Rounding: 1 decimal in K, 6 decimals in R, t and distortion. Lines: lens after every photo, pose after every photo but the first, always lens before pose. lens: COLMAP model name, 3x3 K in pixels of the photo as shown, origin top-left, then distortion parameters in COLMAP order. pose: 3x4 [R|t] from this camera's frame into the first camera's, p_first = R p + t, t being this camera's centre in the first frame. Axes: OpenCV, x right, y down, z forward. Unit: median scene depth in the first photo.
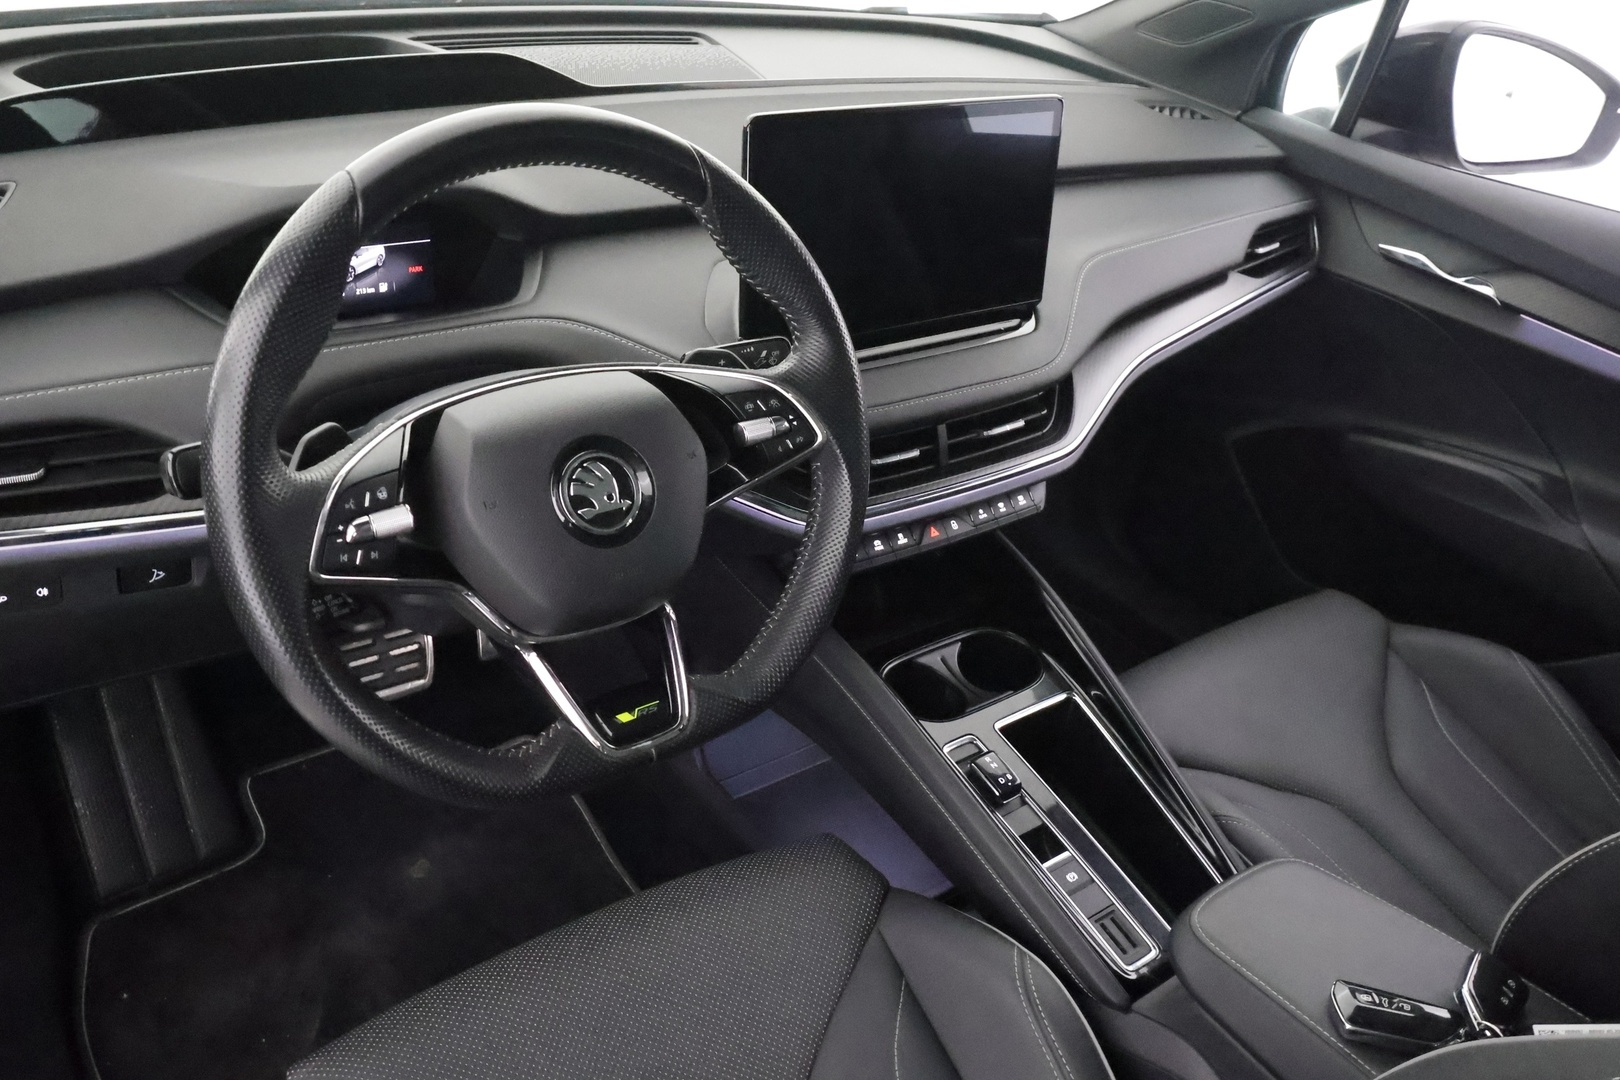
lens RADIAL K [[1313.2, 0, 812.5], [0, 1313.2, 527.7], [0, 0, 1]] dist [0.012218, 0.007367]
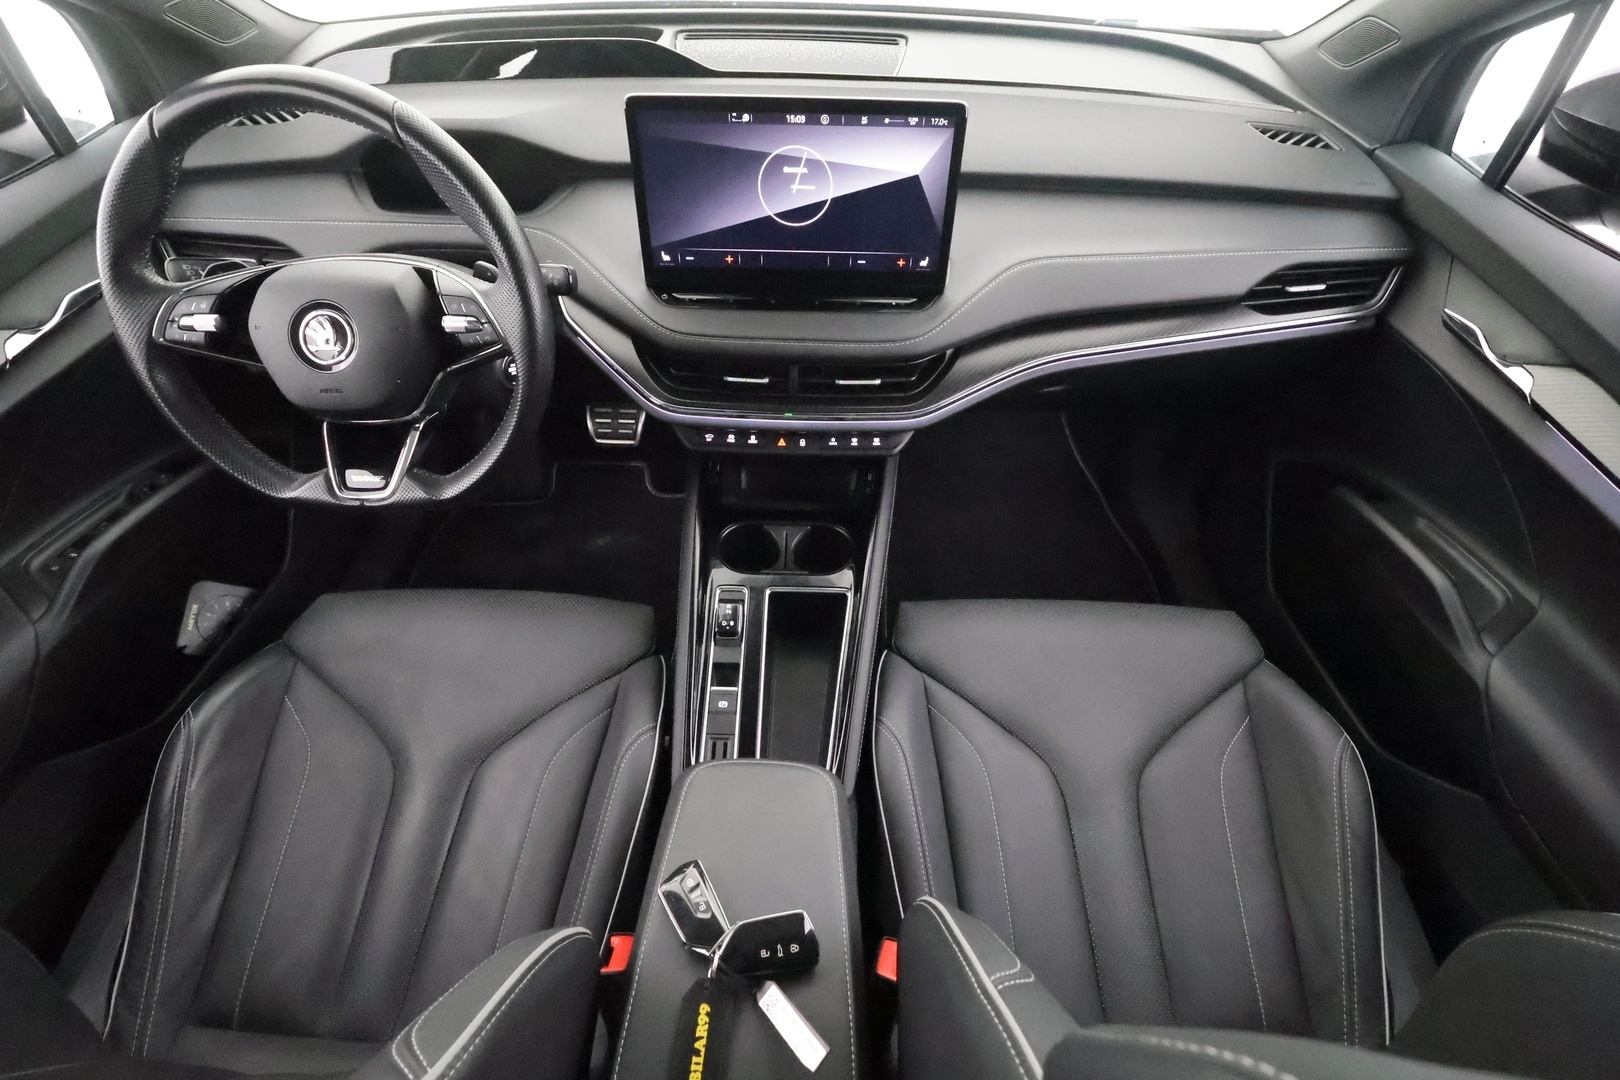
lens RADIAL K [[759.8, 0, 815.6], [0, 759.8, 540.4], [0, 0, 1]] dist [0.000059, 0.000325]
pose [[0.781903, 0.369733, -0.501921, 0.568160], [-0.252331, 0.923938, 0.287520, -0.142288], [0.570049, -0.098163, 0.815725, 0.377894]]
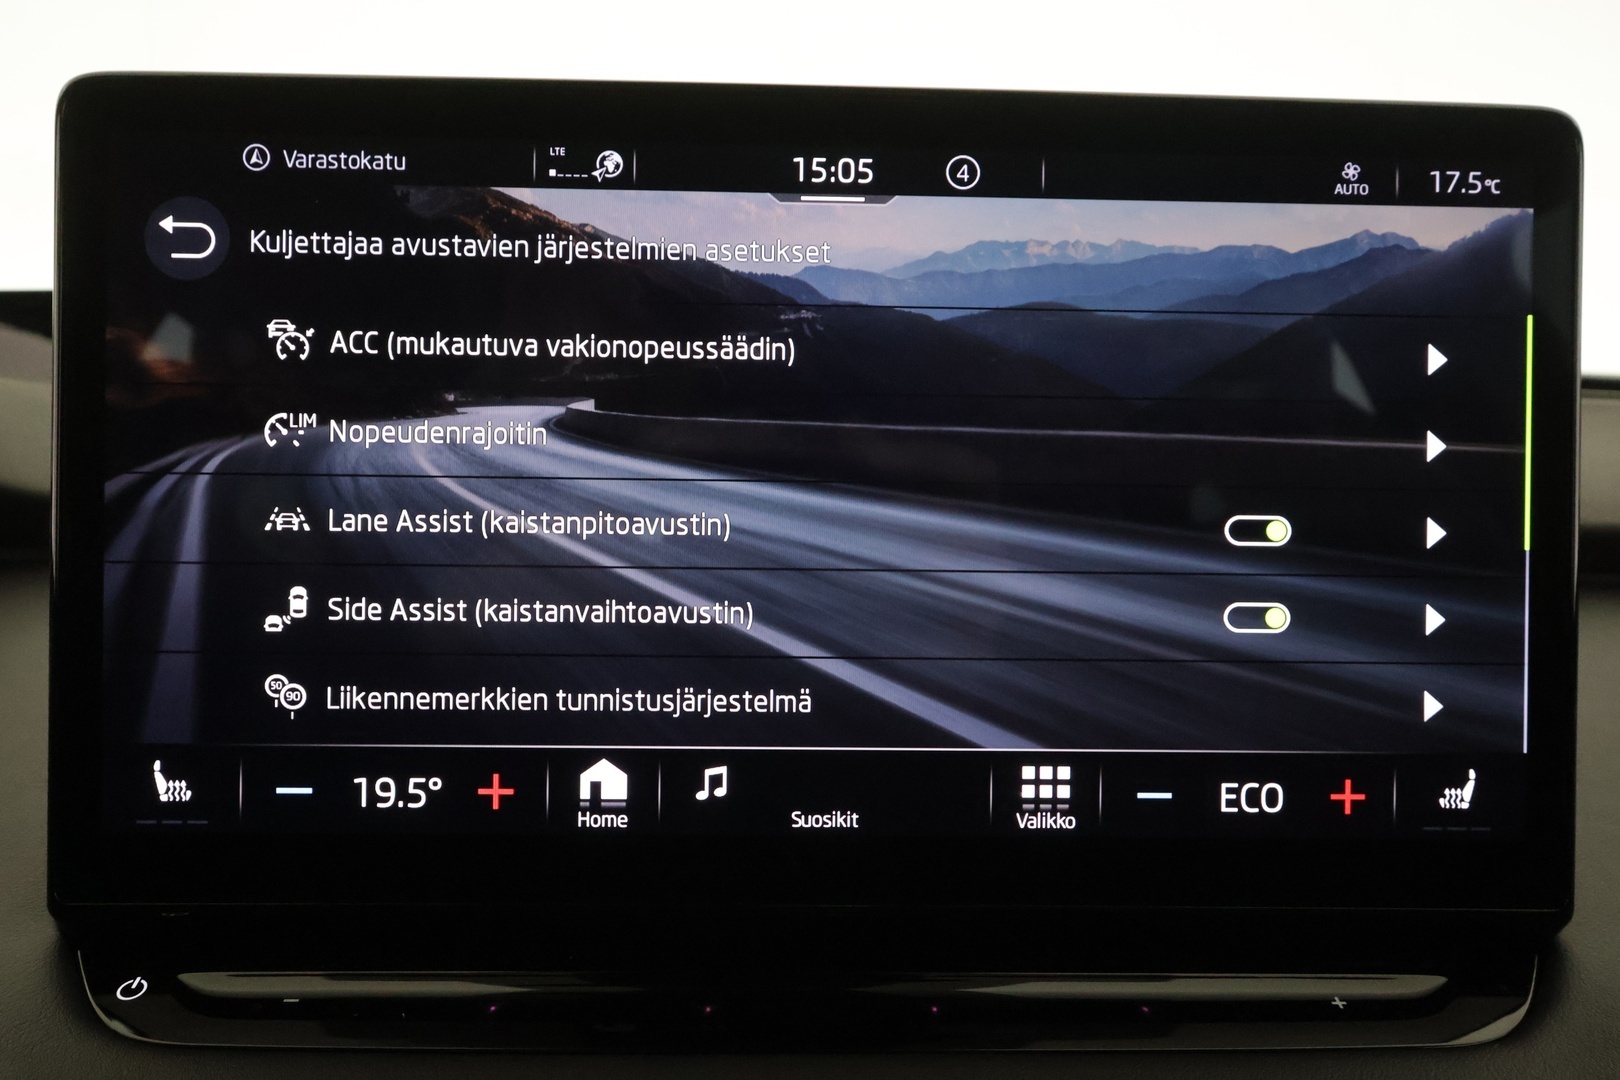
lens RADIAL K [[1313.2, 0, 821.0], [0, 1313.2, 532.5], [0, 0, 1]] dist [0.012218, 0.007367]
pose [[0.812115, -0.017070, -0.583247, 0.227223], [-0.231928, 0.907775, -0.349505, -0.132443], [0.535423, 0.419110, 0.733259, 0.791252]]
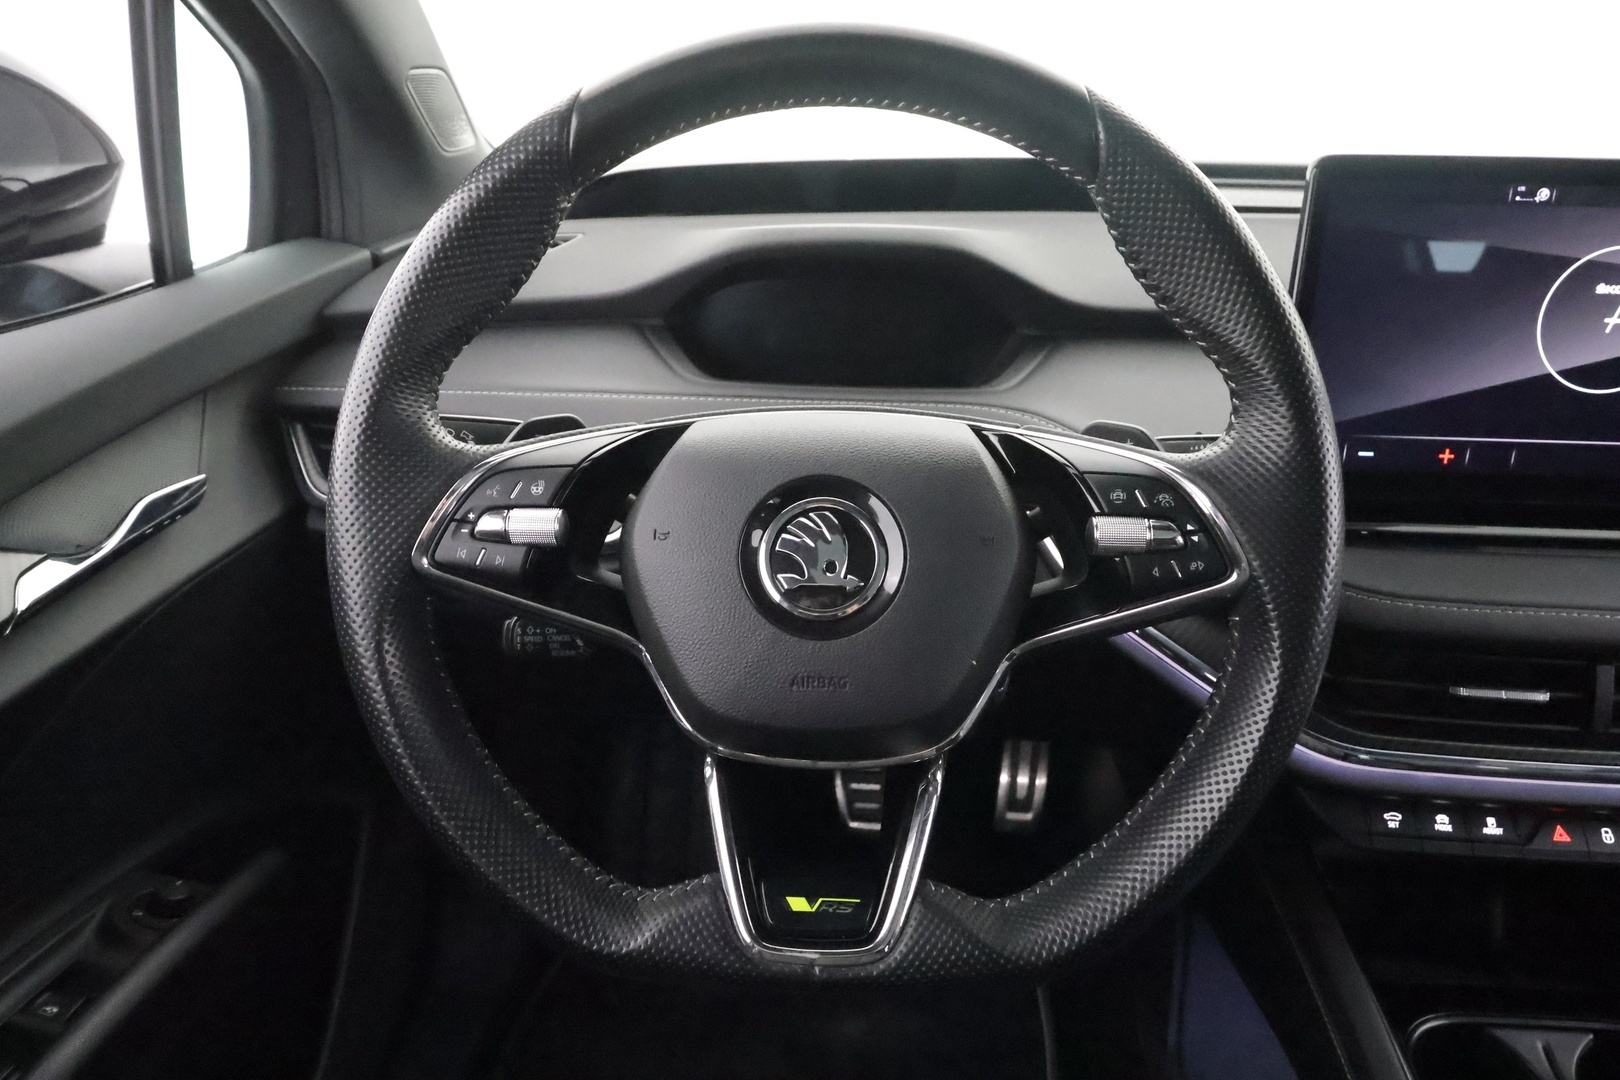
lens RADIAL K [[1085.9, 0, 804.7], [0, 1085.9, 535.7], [0, 0, 1]] dist [0.016217, -0.002240]
pose [[0.768759, 0.155942, -0.620235, 0.119526], [-0.267056, 0.959491, -0.089767, 0.009957], [0.581112, 0.234646, 0.779262, 0.370150]]
